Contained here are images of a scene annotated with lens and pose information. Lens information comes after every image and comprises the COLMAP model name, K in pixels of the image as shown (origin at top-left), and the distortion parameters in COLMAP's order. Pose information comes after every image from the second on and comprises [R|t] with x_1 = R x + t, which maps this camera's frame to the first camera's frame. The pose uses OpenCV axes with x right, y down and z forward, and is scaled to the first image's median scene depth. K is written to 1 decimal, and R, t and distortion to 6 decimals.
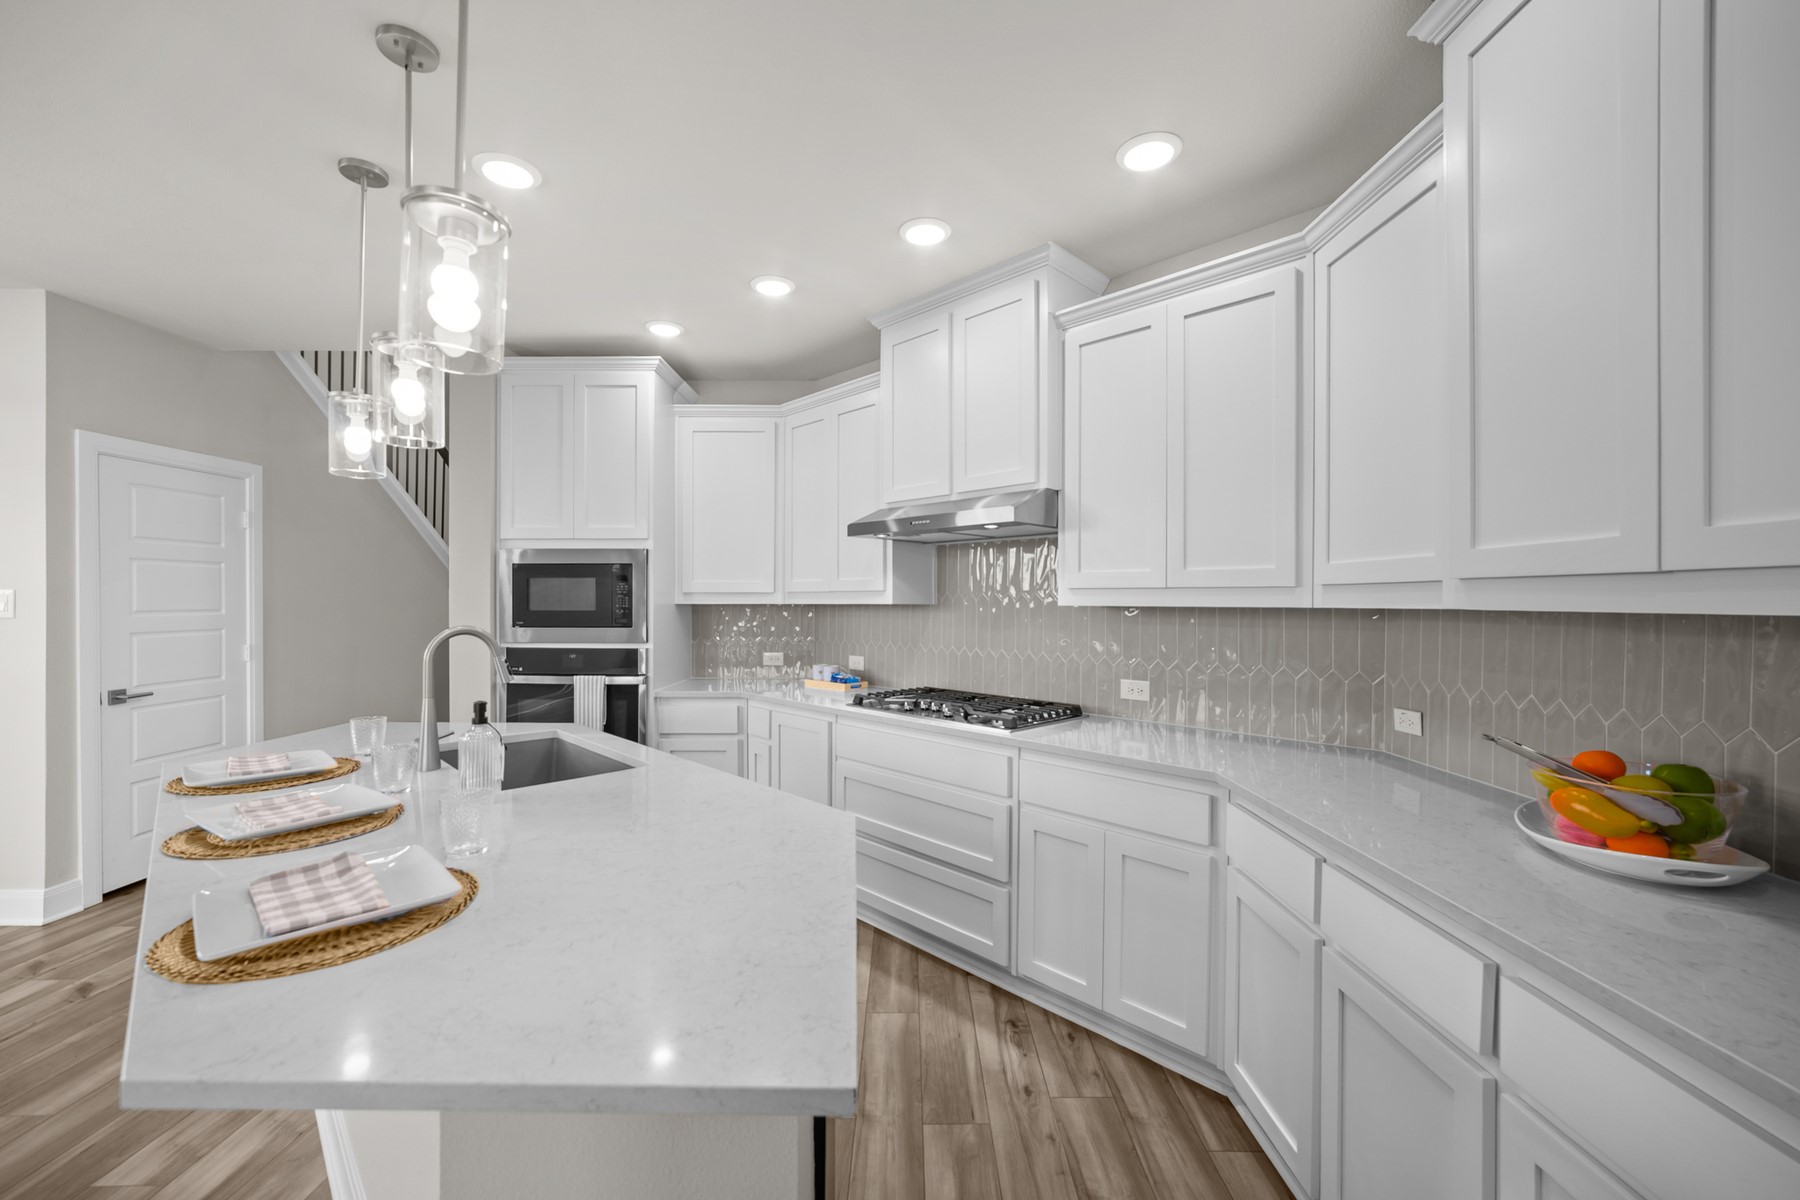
lens RADIAL K [[717.8, 0, 900.0], [0, 717.8, 600.0], [0, 0, 1]] dist [-0.000336, 0.000022]
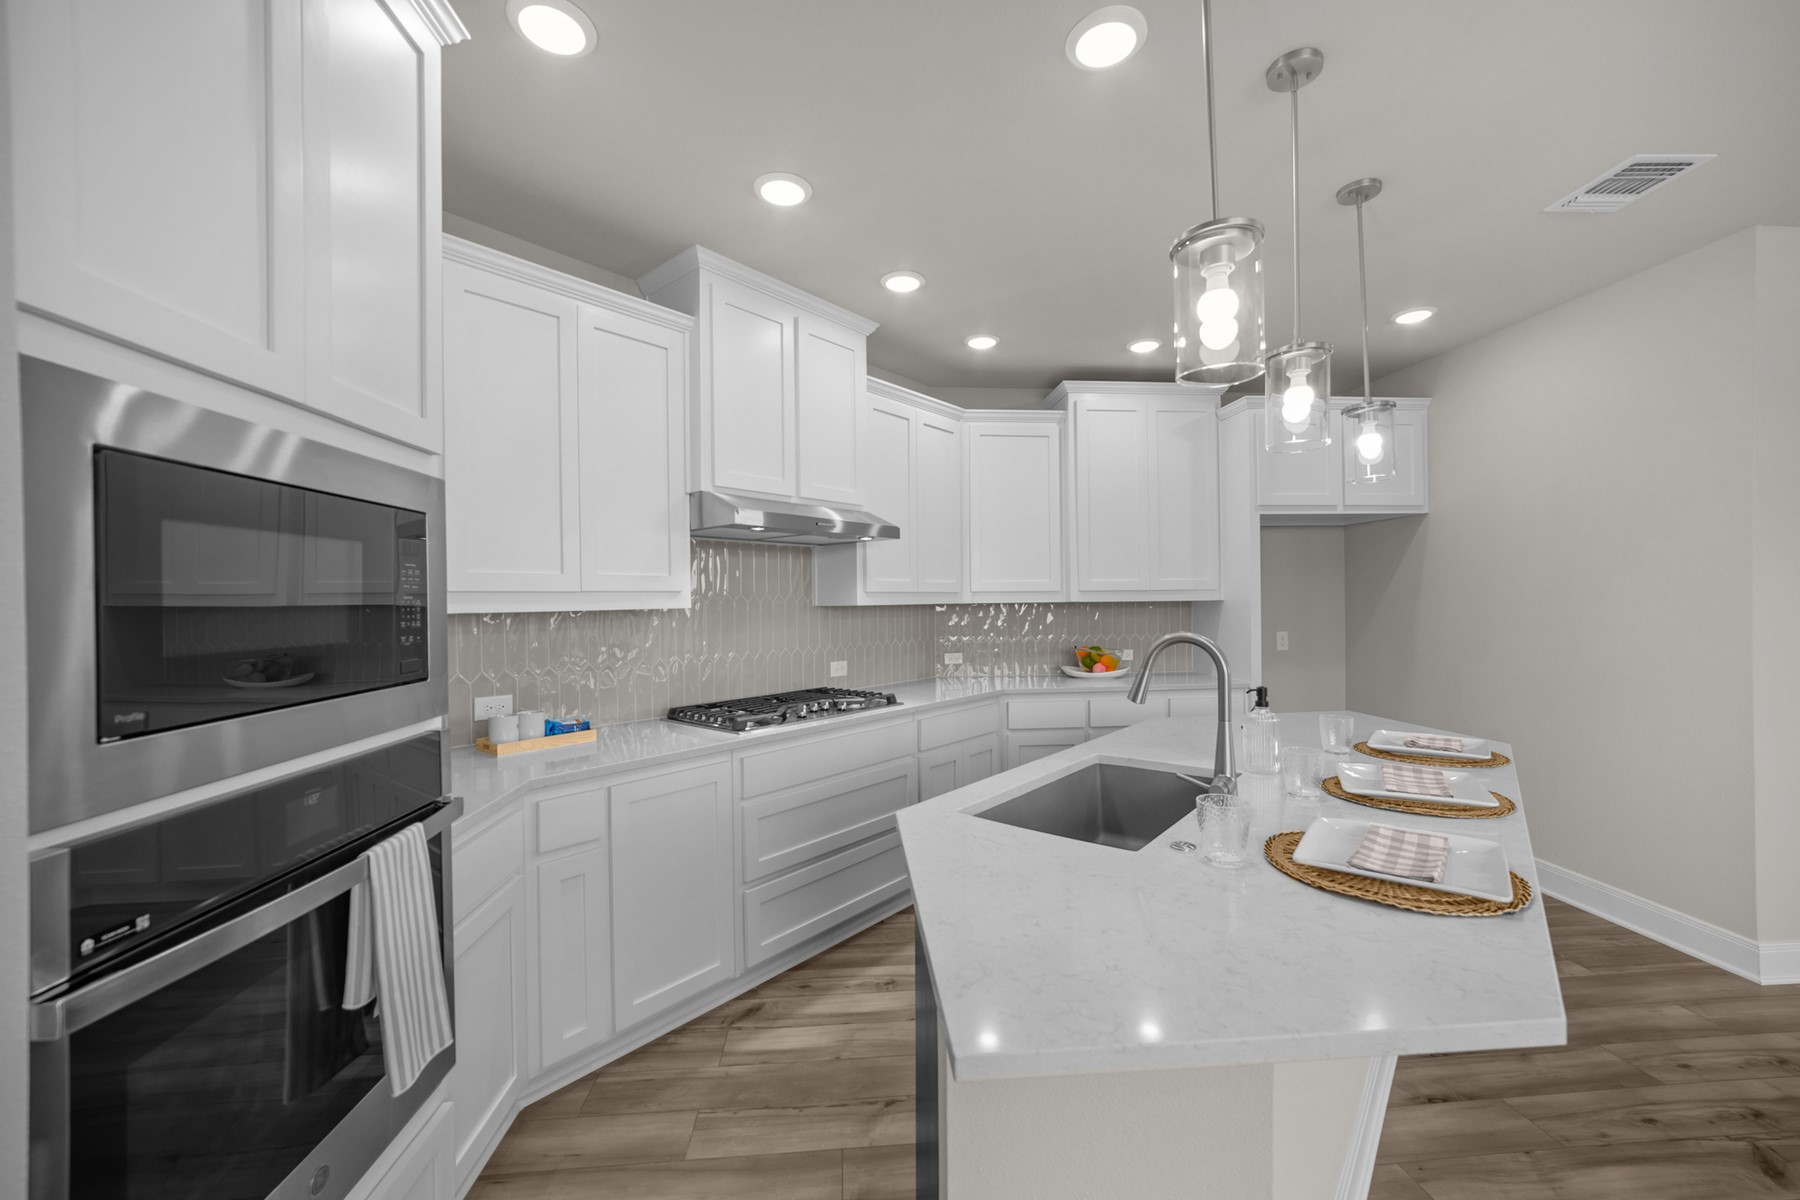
lens RADIAL K [[717.8, 0, 900.0], [0, 717.8, 600.0], [0, 0, 1]] dist [-0.000336, 0.000022]
pose [[-0.098029, -0.000681, 0.995183, -0.986221], [0.011741, 0.999929, 0.001840, -0.002634], [-0.995114, 0.011865, -0.098014, 0.999006]]
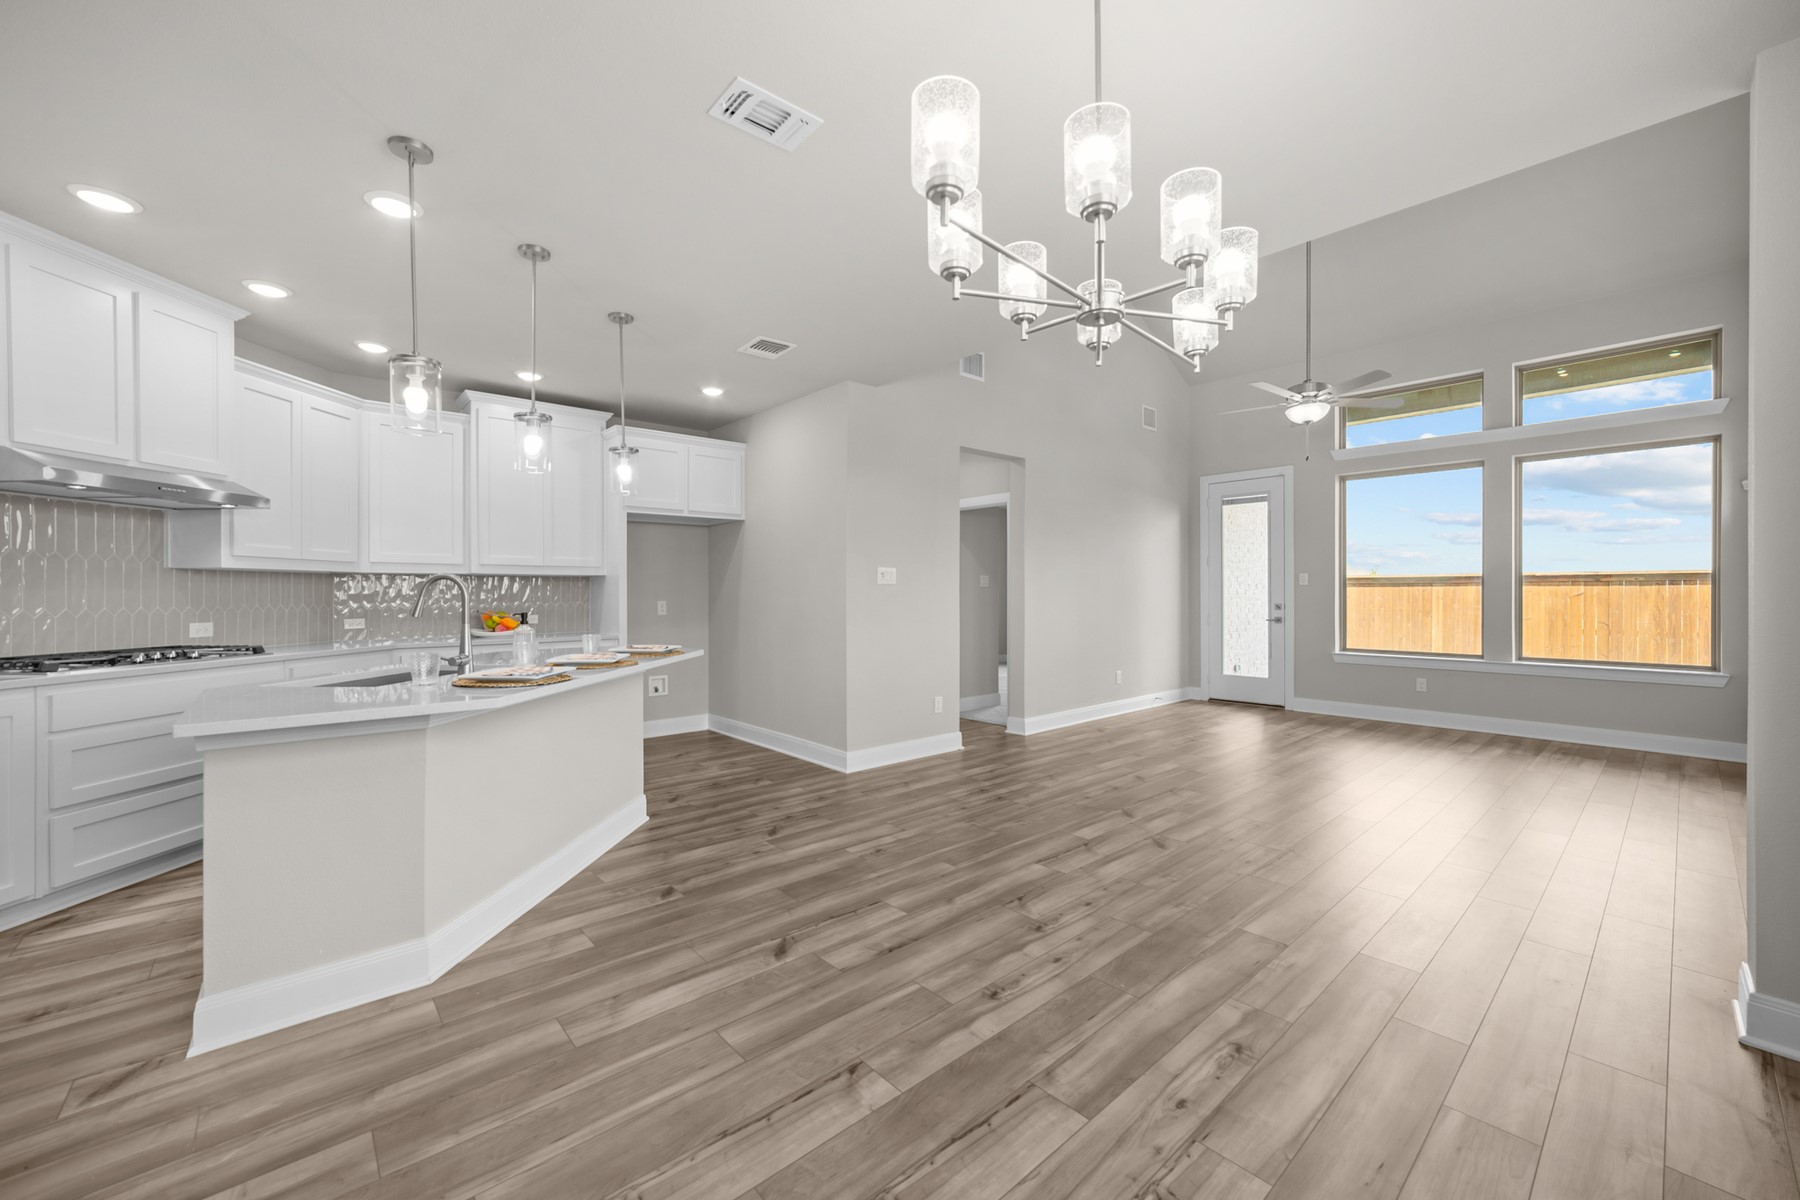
lens RADIAL K [[721.3, 0, 898.8], [0, 721.3, 595.5], [0, 0, 1]] dist [-0.002228, 0.007002]
pose [[-0.660999, -0.002704, 0.750382, -1.579651], [0.001847, 0.999985, 0.005230, 0.053624], [-0.750384, 0.004843, -0.660984, 0.898474]]
